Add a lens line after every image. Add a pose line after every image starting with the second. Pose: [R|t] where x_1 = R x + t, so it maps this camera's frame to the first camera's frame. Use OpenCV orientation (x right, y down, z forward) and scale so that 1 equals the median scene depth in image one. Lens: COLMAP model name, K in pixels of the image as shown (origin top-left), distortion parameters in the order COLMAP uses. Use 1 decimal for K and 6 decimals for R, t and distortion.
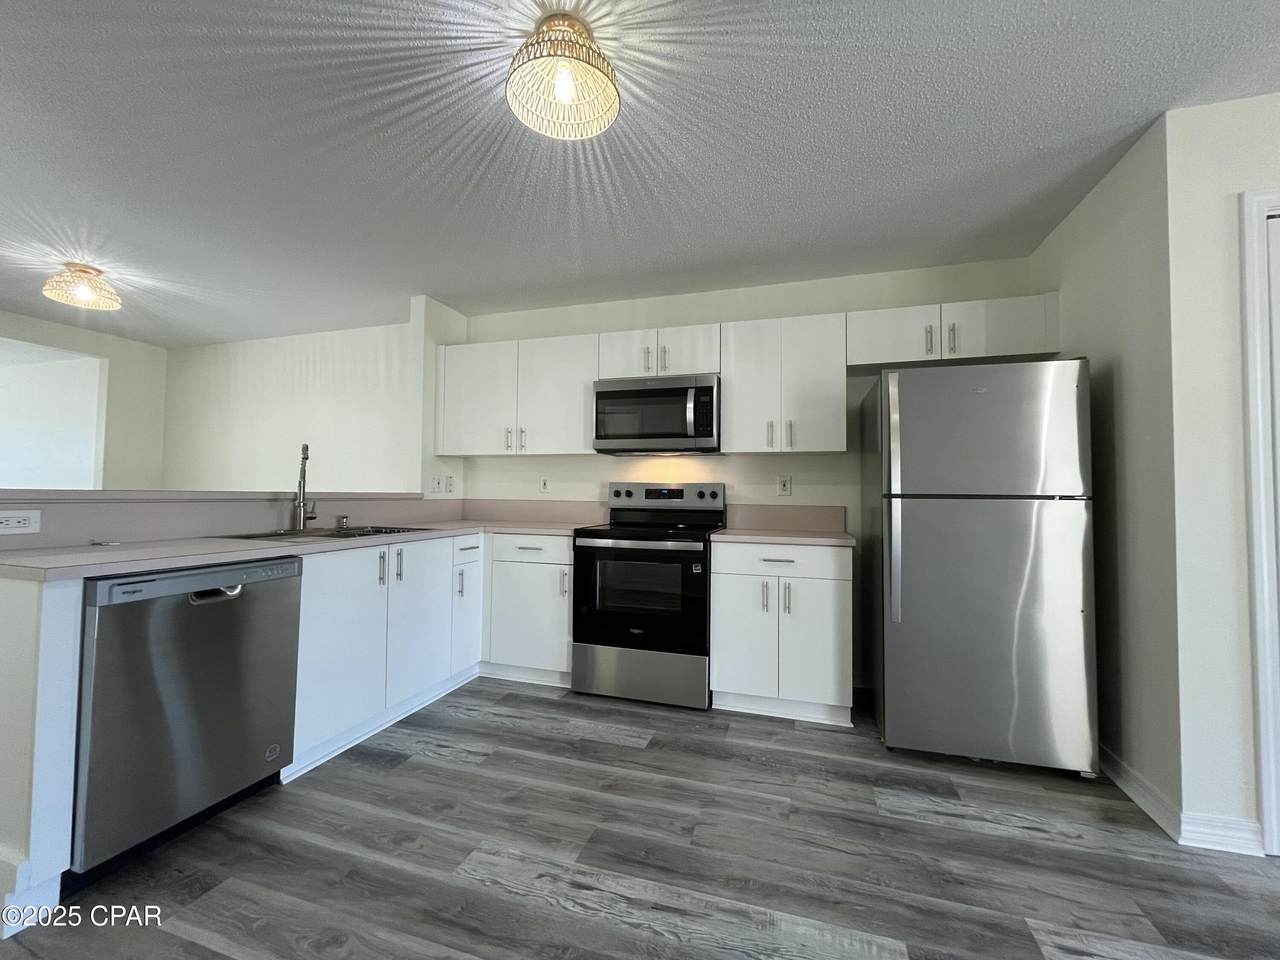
lens RADIAL K [[512.8, 0, 640.0], [0, 512.8, 480.0], [0, 0, 1]] dist [-0.000045, -0.000006]
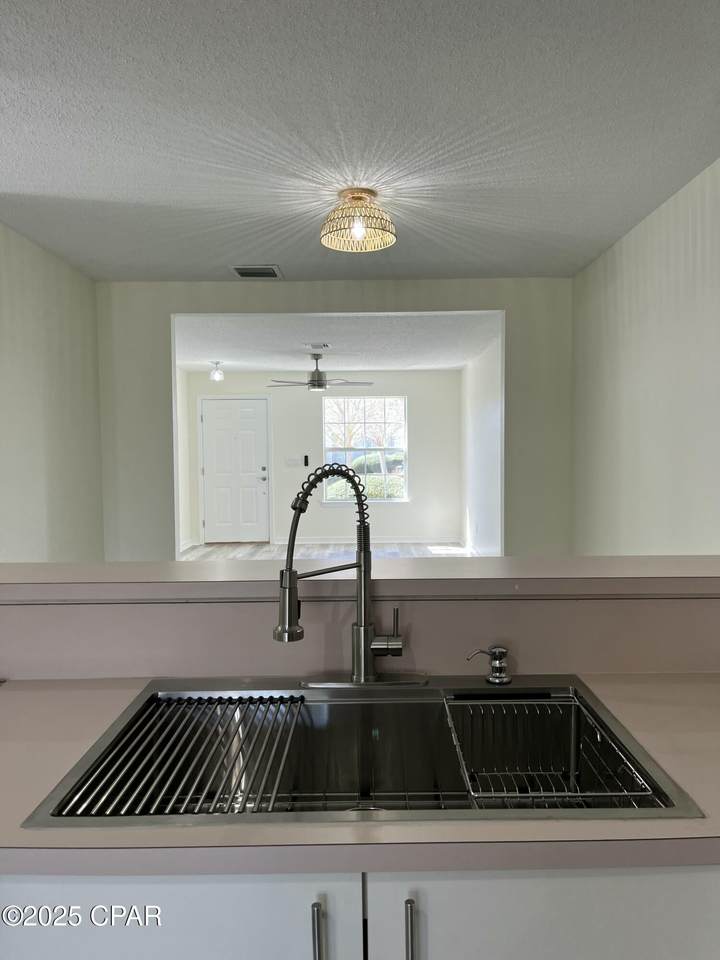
lens RADIAL K [[732.8, 0, 360.0], [0, 732.8, 480.0], [0, 0, 1]] dist [-0.000802, -0.000564]
pose [[0.322835, 0.035923, -0.945773, -0.106703], [0.032838, 0.998253, 0.049125, -0.066833], [0.945885, -0.046917, 0.321091, 0.656668]]
